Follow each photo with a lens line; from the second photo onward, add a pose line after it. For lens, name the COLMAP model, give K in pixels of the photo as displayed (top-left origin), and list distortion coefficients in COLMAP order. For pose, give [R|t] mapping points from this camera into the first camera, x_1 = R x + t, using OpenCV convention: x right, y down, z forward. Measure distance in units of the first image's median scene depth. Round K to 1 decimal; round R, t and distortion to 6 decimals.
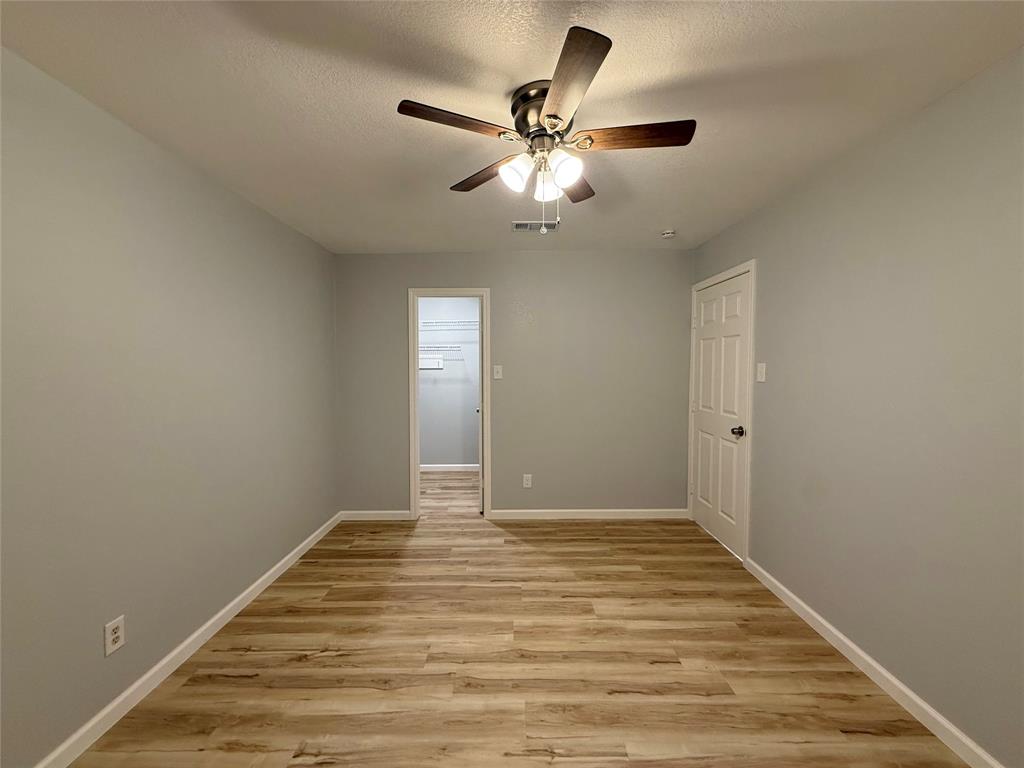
lens RADIAL K [[410.4, 0, 509.2], [0, 410.4, 384.2], [0, 0, 1]] dist [0.000670, 0.000232]
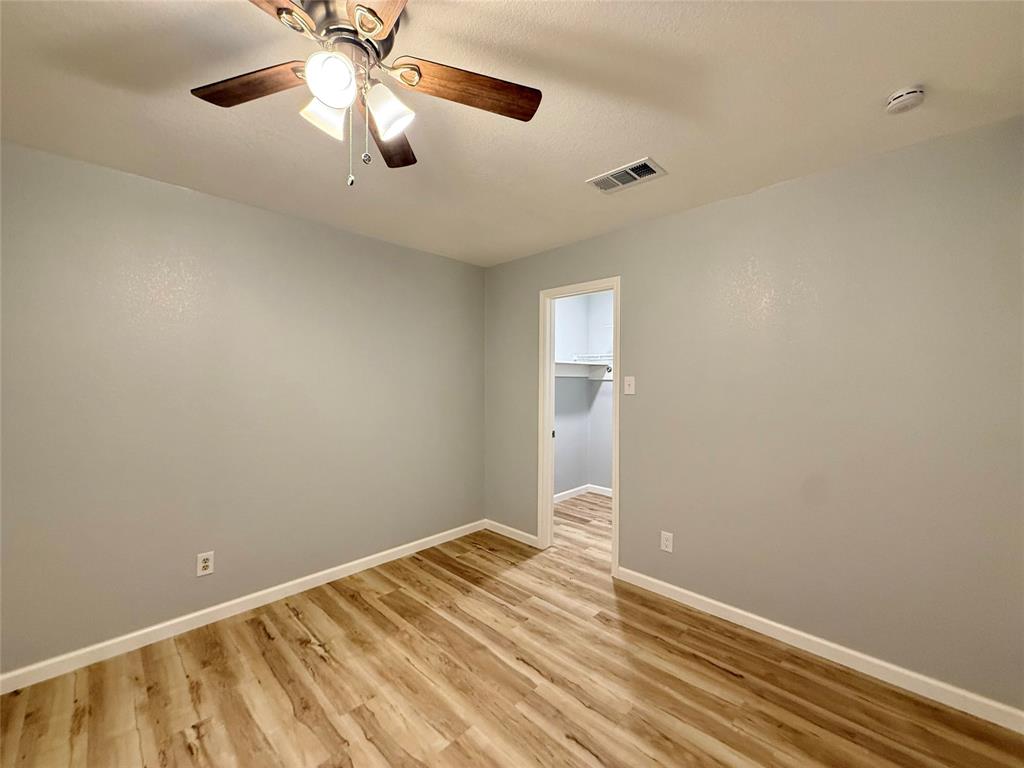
lens RADIAL K [[410.4, 0, 509.2], [0, 410.4, 384.2], [0, 0, 1]] dist [0.000670, 0.000232]
pose [[0.715759, 0.016528, -0.698152, 0.413923], [-0.036862, 0.999220, -0.014136, -0.013119], [0.697374, 0.035853, 0.715810, 0.378975]]
